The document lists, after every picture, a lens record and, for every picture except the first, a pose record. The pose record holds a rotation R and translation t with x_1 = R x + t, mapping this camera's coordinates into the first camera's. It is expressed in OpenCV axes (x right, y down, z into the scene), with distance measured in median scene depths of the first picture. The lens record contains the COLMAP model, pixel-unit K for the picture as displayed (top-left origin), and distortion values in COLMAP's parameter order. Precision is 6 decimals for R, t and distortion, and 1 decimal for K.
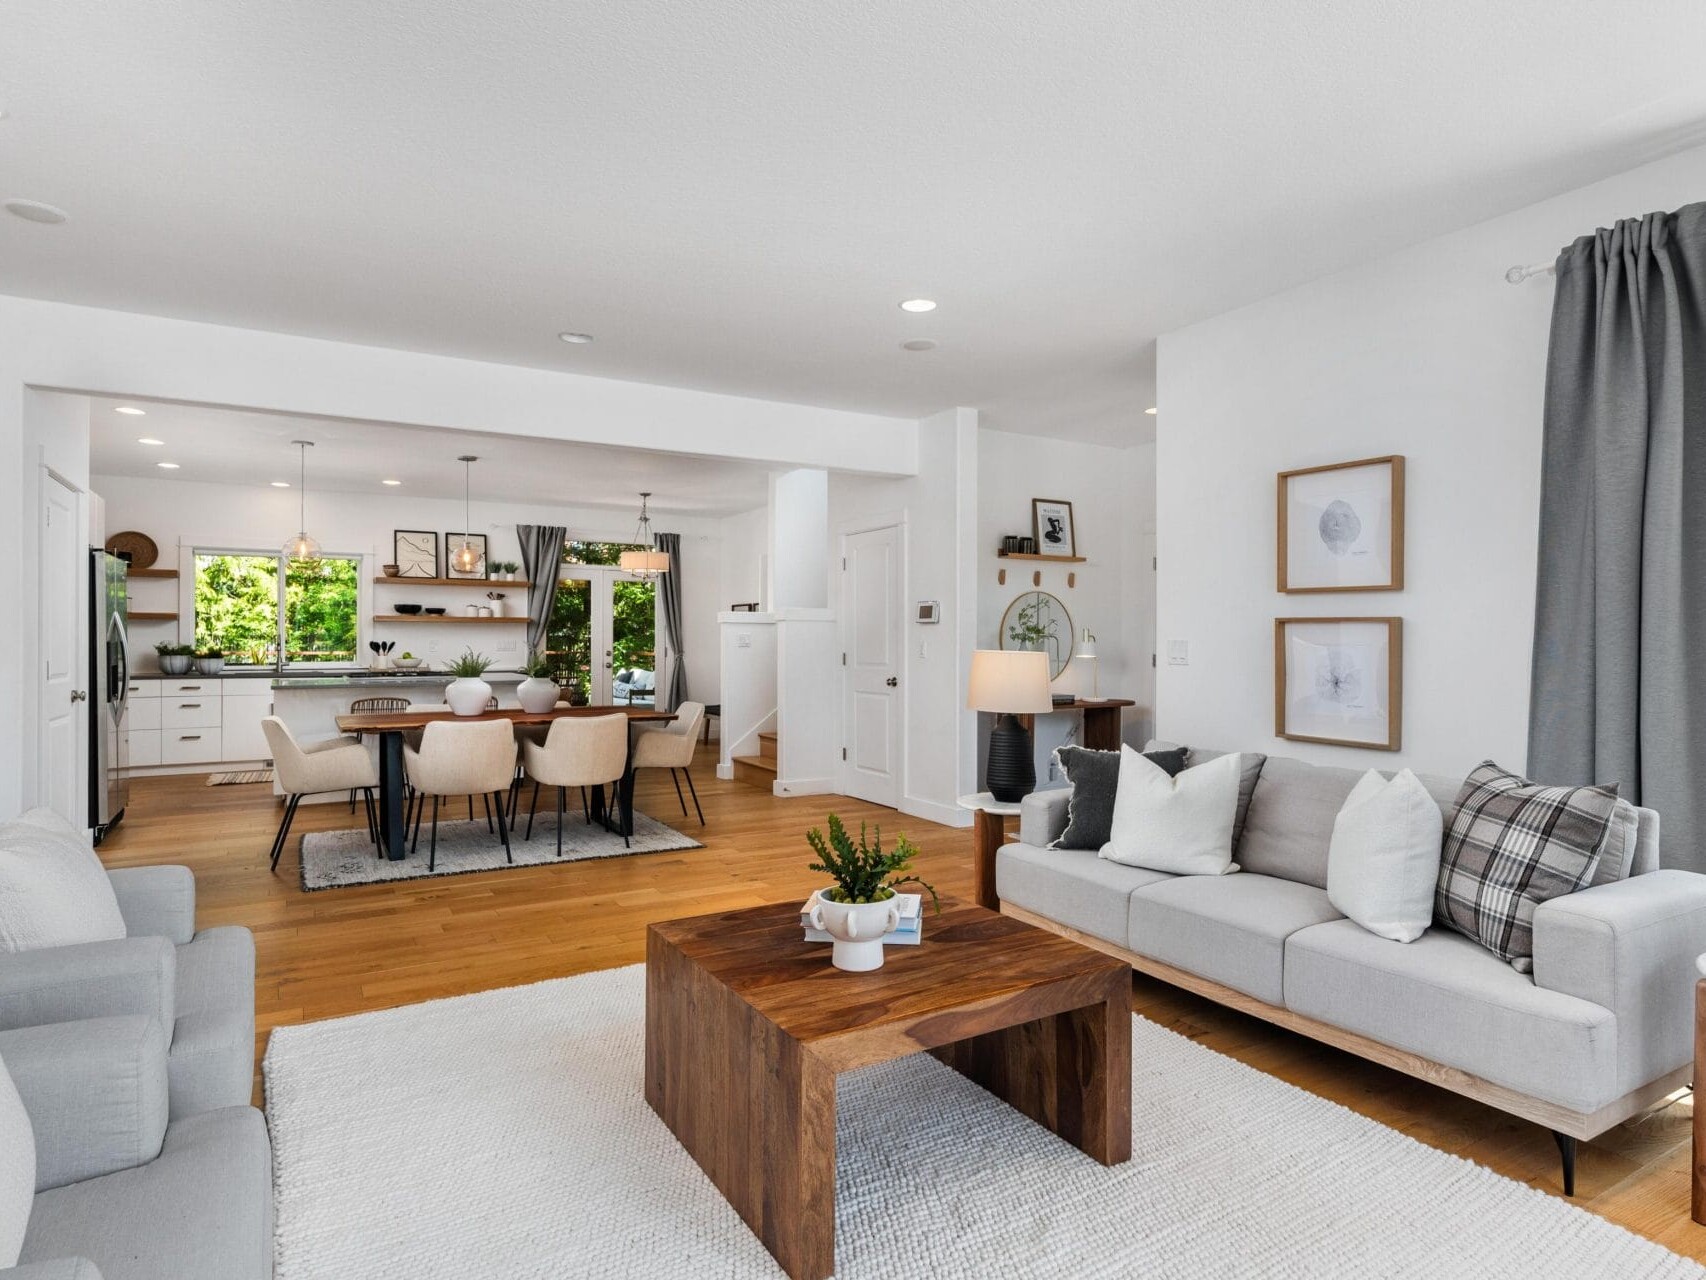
lens RADIAL K [[965.1, 0, 853.6], [0, 965.1, 633.5], [0, 0, 1]] dist [-0.003734, -0.001337]
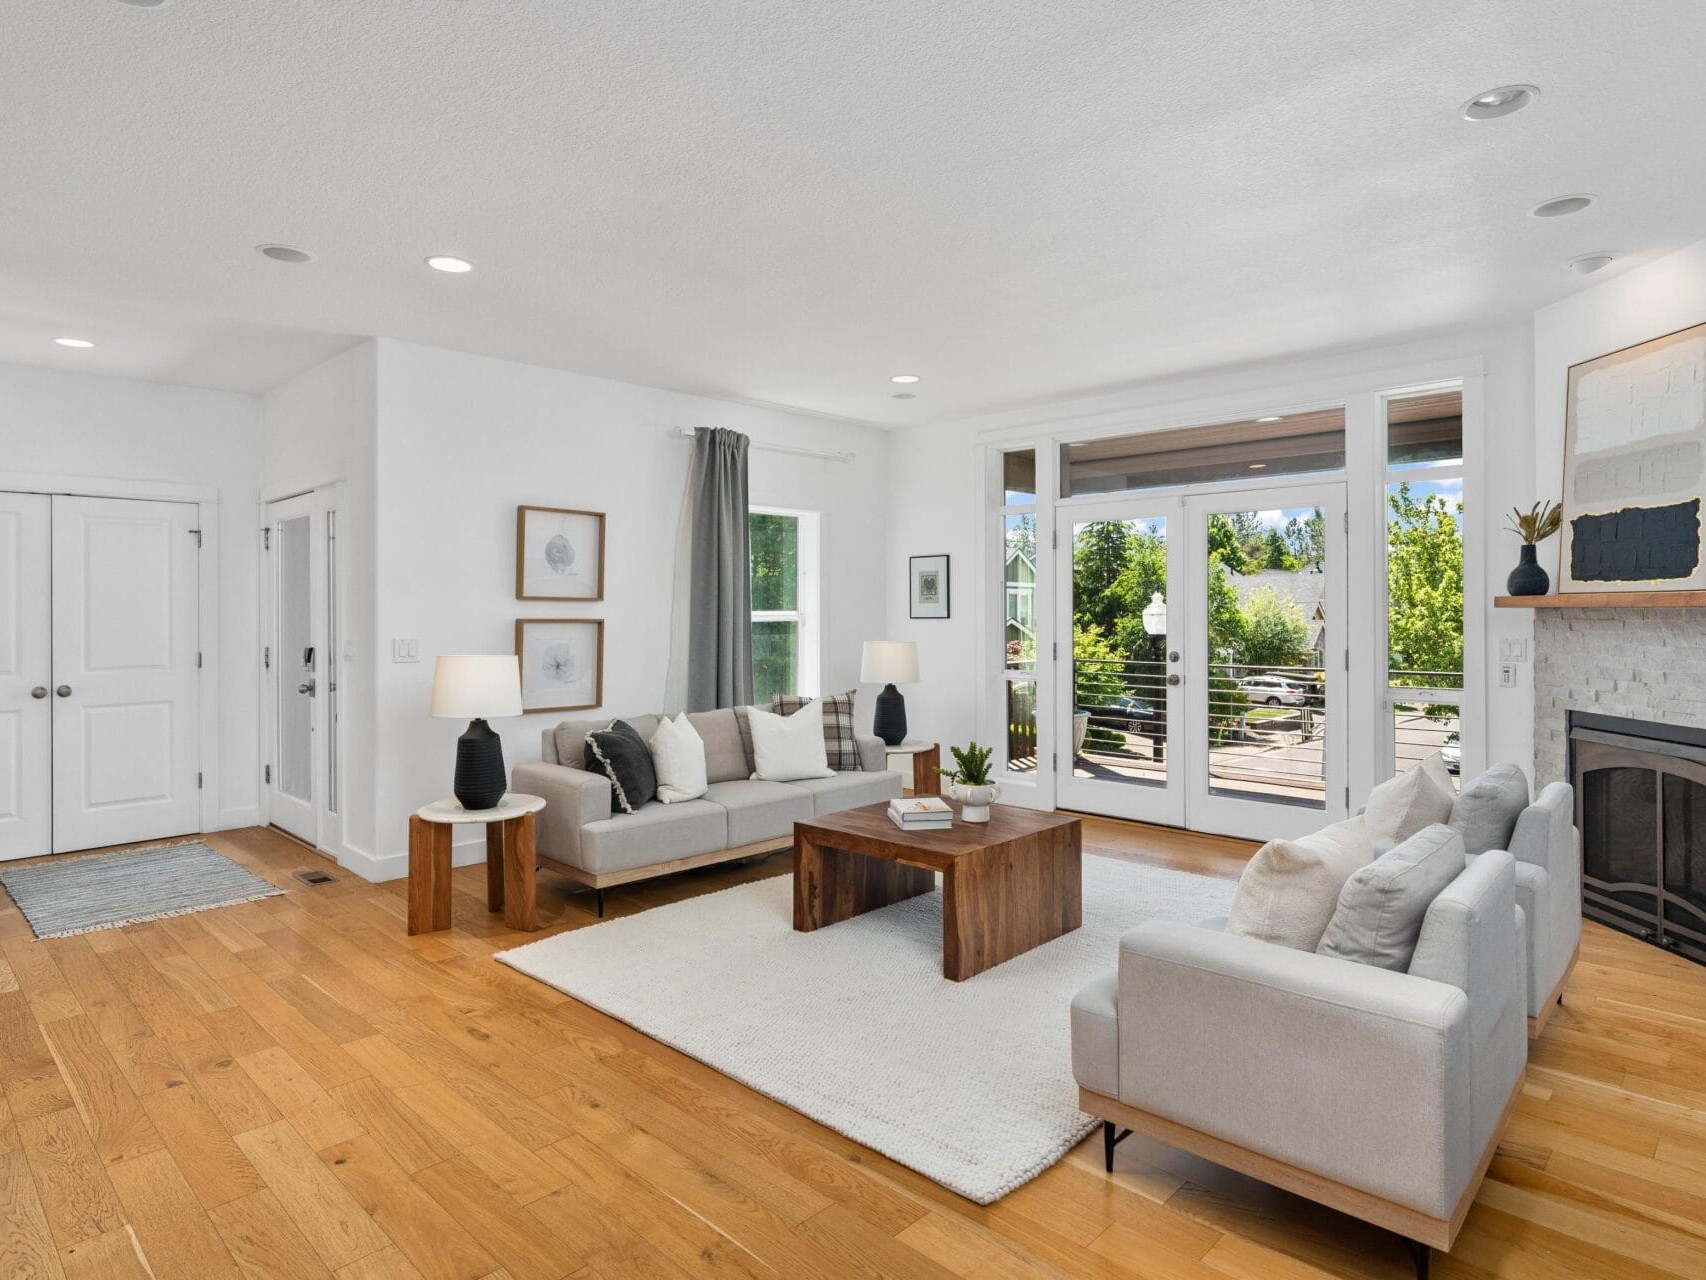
lens RADIAL K [[965.1, 0, 854.7], [0, 965.1, 611.2], [0, 0, 1]] dist [-0.003734, -0.001337]
pose [[-0.265789, -0.002167, 0.964029, -0.434291], [-0.003333, 0.999994, 0.001329, -0.014177], [-0.964025, -0.002860, -0.265795, 0.436979]]
